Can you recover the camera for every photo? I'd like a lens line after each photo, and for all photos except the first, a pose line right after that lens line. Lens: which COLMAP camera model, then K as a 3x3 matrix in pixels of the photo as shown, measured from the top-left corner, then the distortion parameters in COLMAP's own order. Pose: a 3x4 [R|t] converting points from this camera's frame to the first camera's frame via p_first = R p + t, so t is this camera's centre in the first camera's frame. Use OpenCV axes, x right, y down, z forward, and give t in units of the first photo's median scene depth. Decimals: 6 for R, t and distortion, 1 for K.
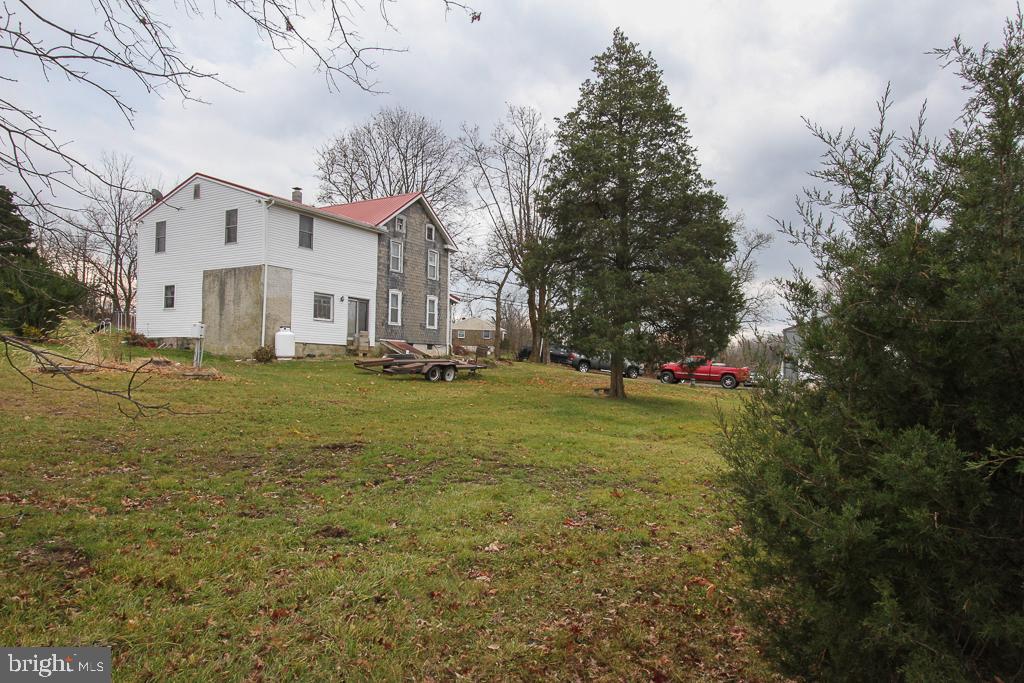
lens RADIAL K [[661.0, 0, 511.0], [0, 661.0, 343.8], [0, 0, 1]] dist [-0.001553, -0.000034]
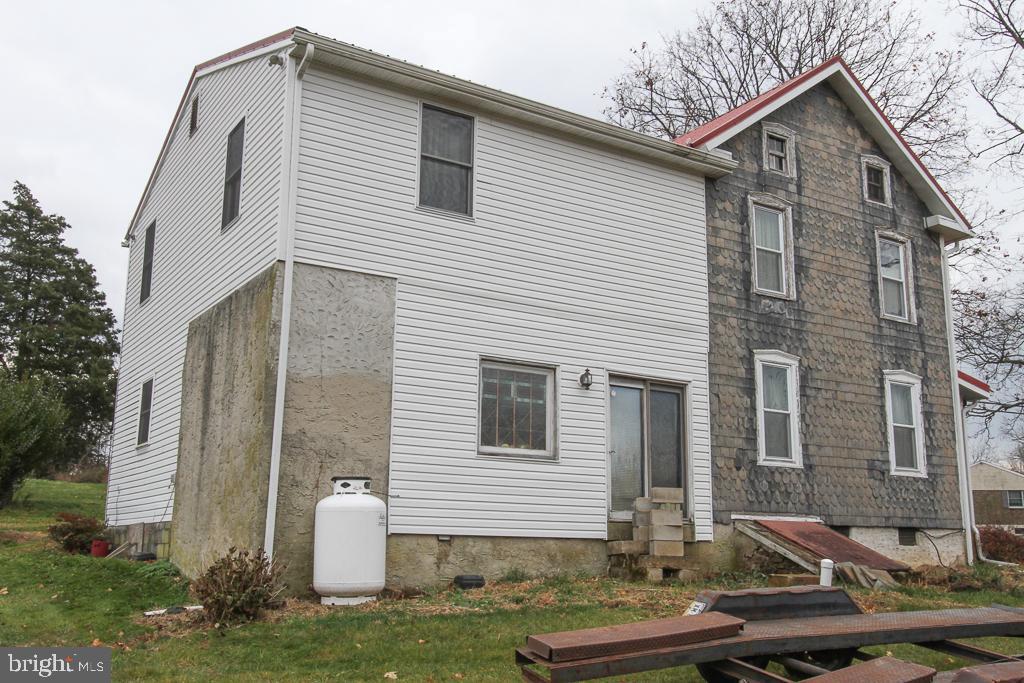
lens RADIAL K [[988.6, 0, 510.7], [0, 988.6, 347.1], [0, 0, 1]] dist [0.003856, 0.000000]
pose [[0.888811, -0.100683, -0.447077, -0.079693], [0.020485, 0.983321, -0.180720, -0.002971], [0.457816, 0.151468, 0.876049, 0.549917]]
